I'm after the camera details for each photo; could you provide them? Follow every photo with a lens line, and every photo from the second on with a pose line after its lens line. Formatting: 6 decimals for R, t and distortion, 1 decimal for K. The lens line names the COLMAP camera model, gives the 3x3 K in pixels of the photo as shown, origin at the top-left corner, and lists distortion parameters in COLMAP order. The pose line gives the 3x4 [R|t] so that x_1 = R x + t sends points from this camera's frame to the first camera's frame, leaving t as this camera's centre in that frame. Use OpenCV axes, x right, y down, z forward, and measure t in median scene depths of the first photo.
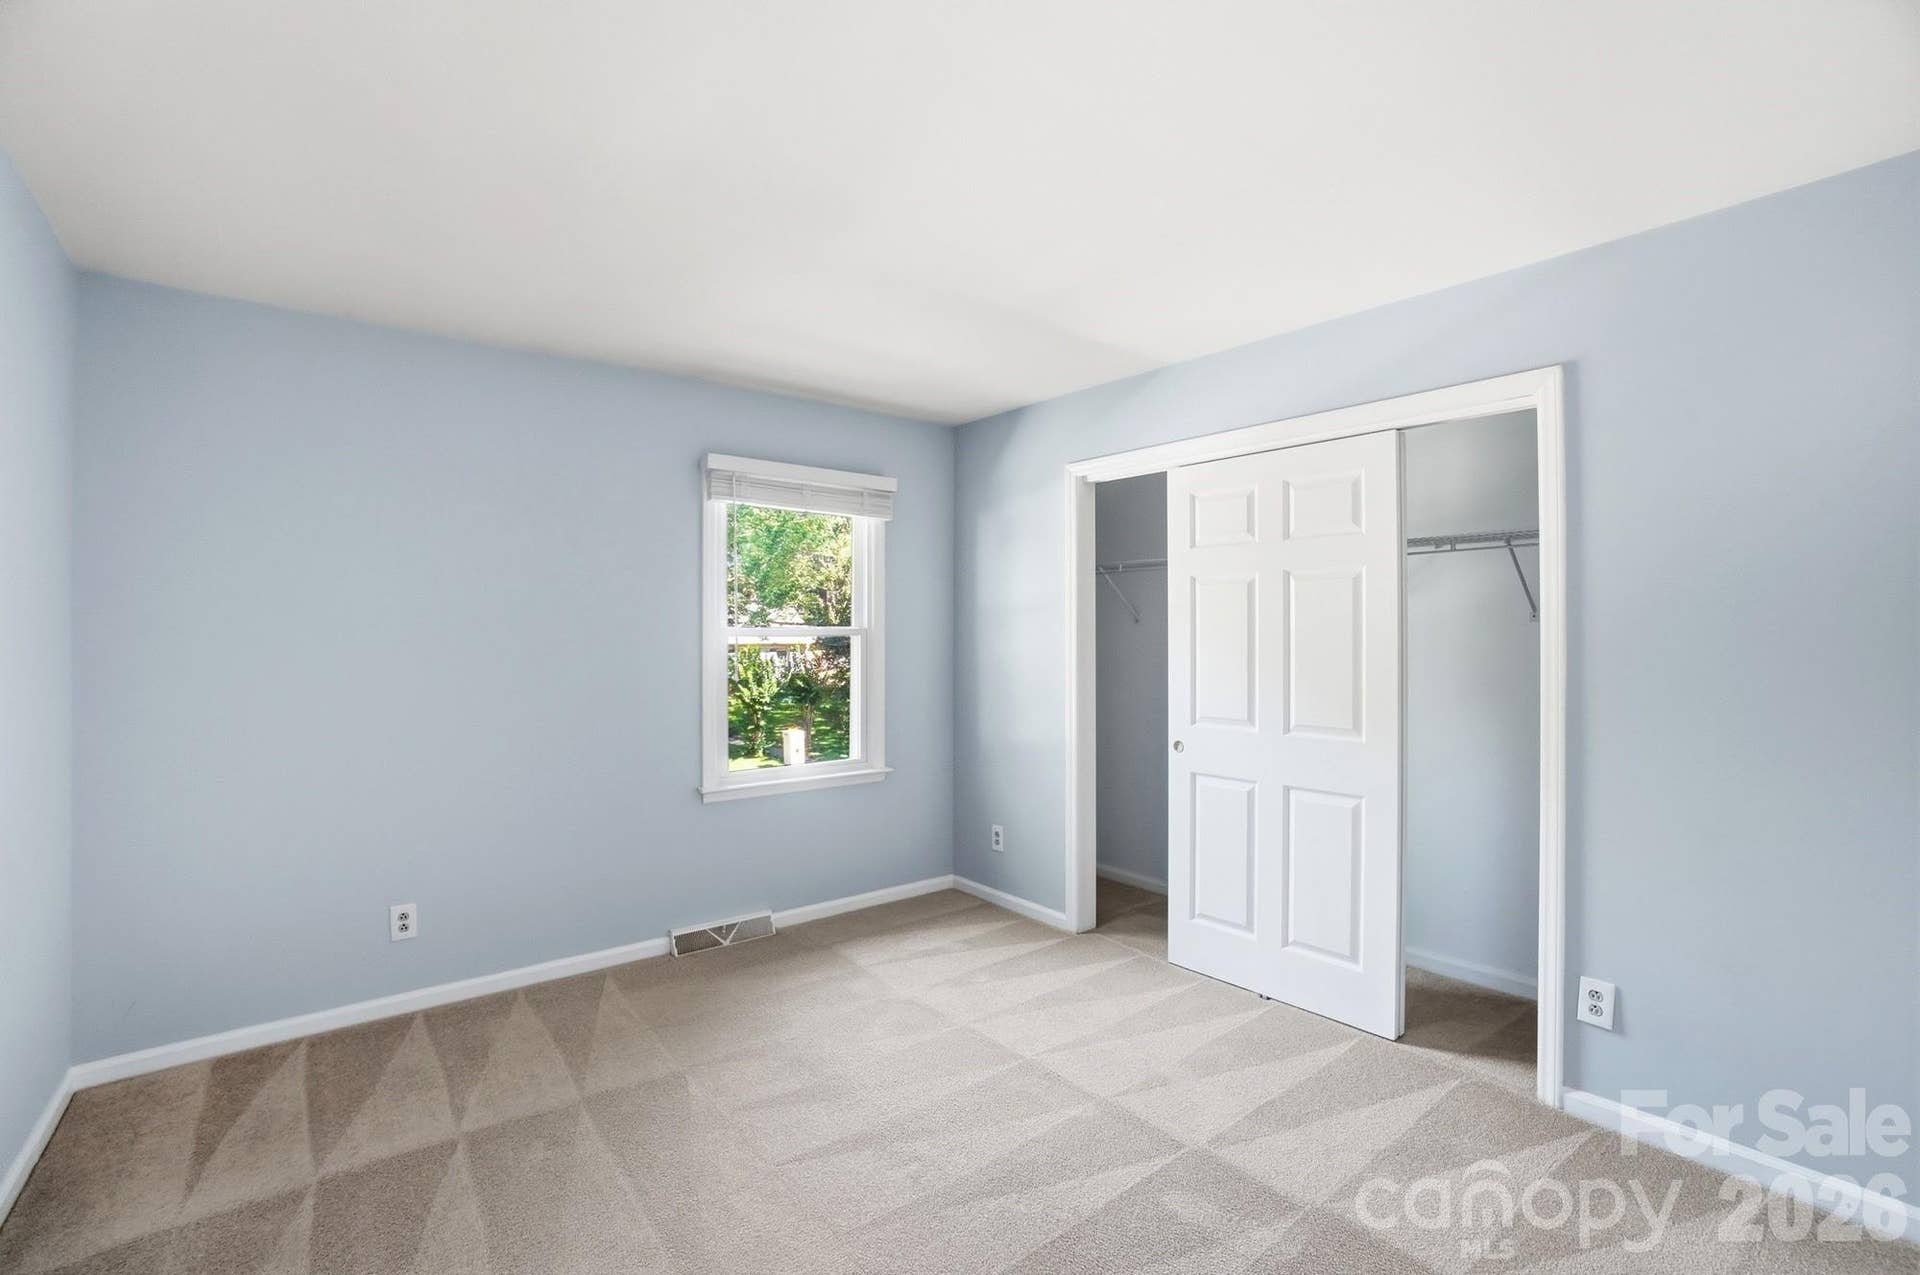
lens RADIAL K [[856.8, 0, 967.6], [0, 856.8, 638.8], [0, 0, 1]] dist [-0.060780, 0.018263]
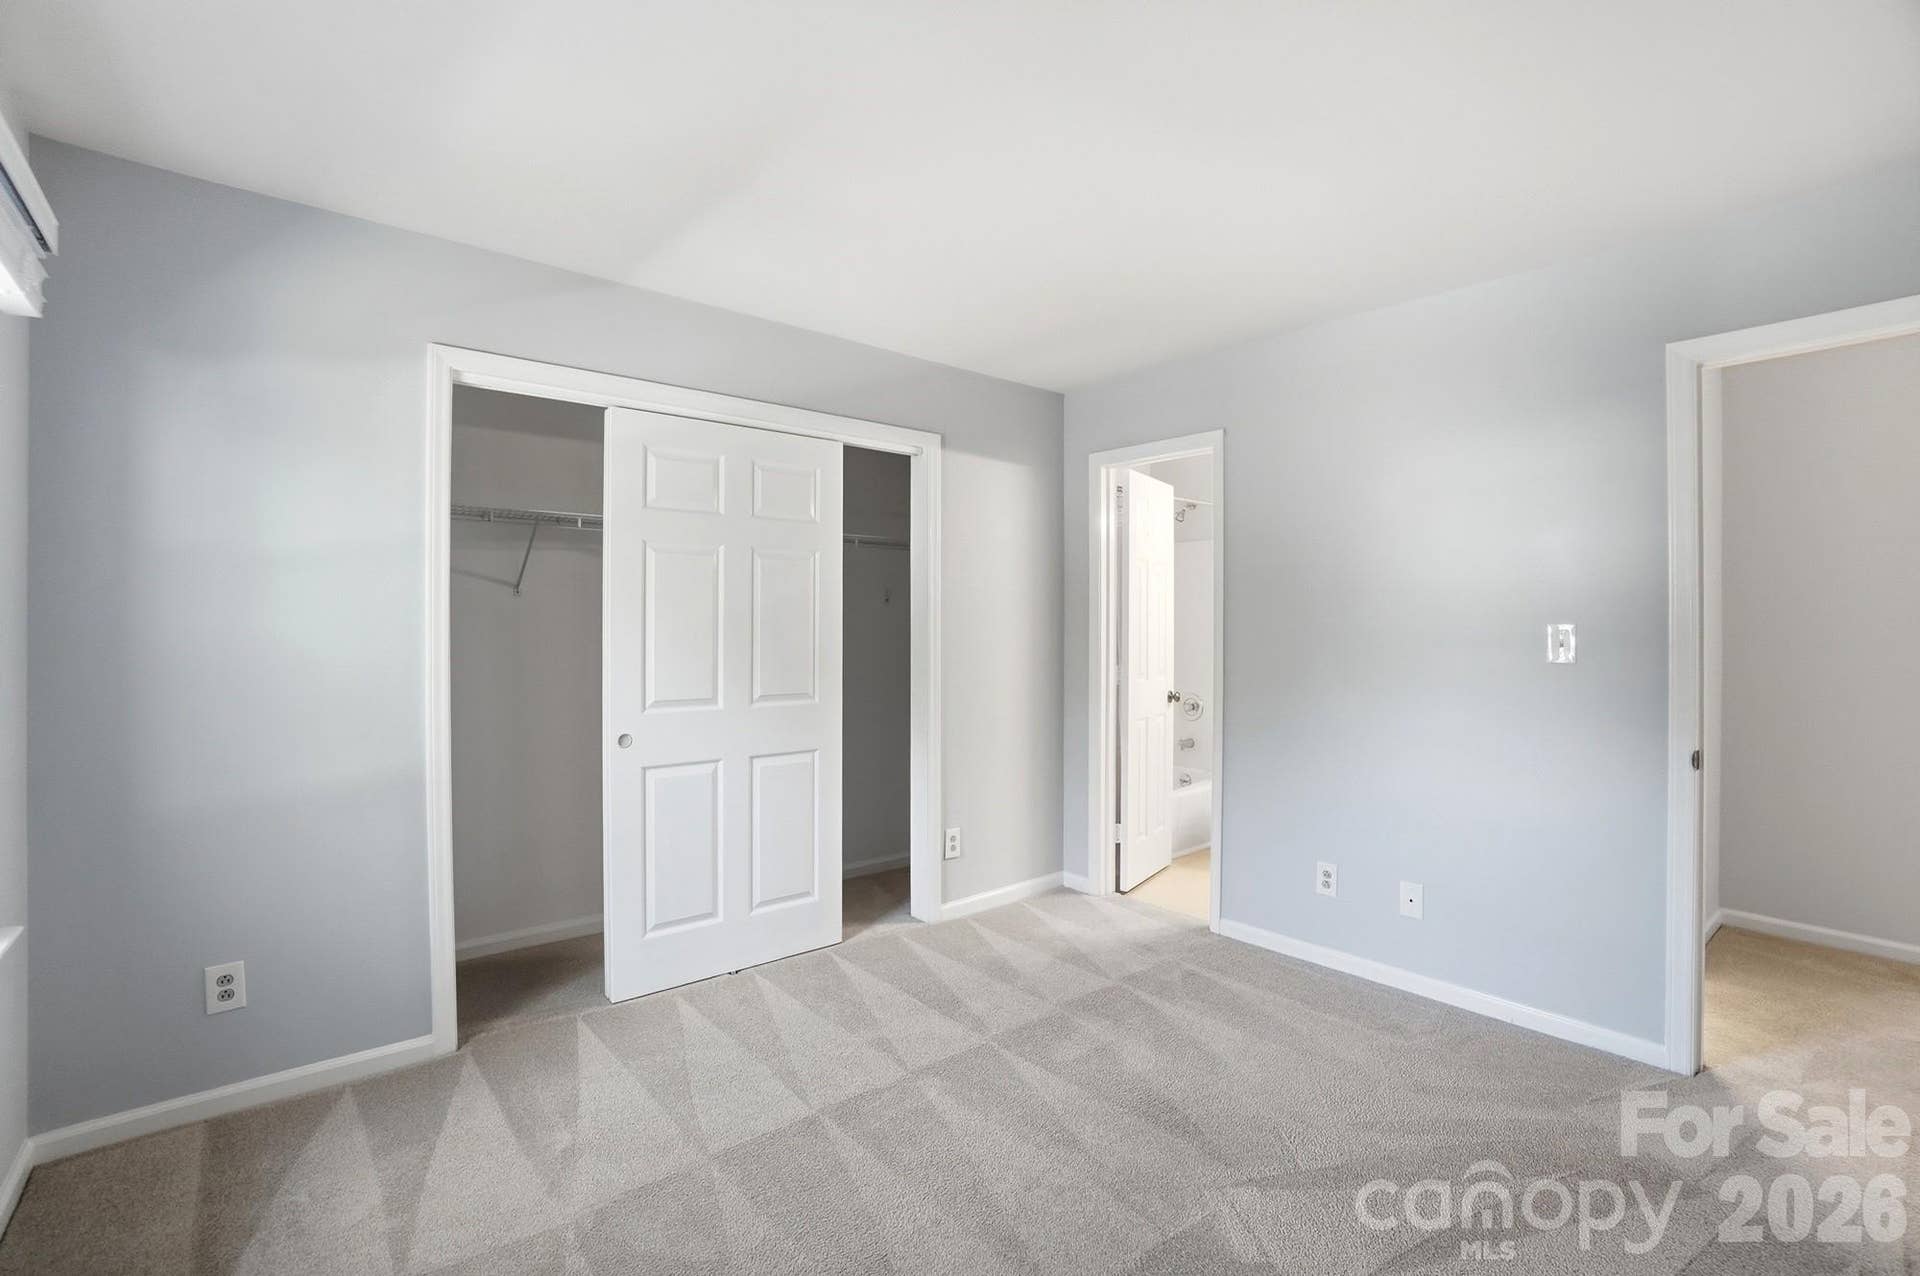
lens RADIAL K [[856.8, 0, 967.8], [0, 856.8, 626.5], [0, 0, 1]] dist [-0.060780, 0.018263]
pose [[-0.018107, -0.015122, 0.999722, -0.616155], [-0.004769, 0.999876, 0.015038, -0.000677], [-0.999825, -0.004495, -0.018177, 0.705081]]
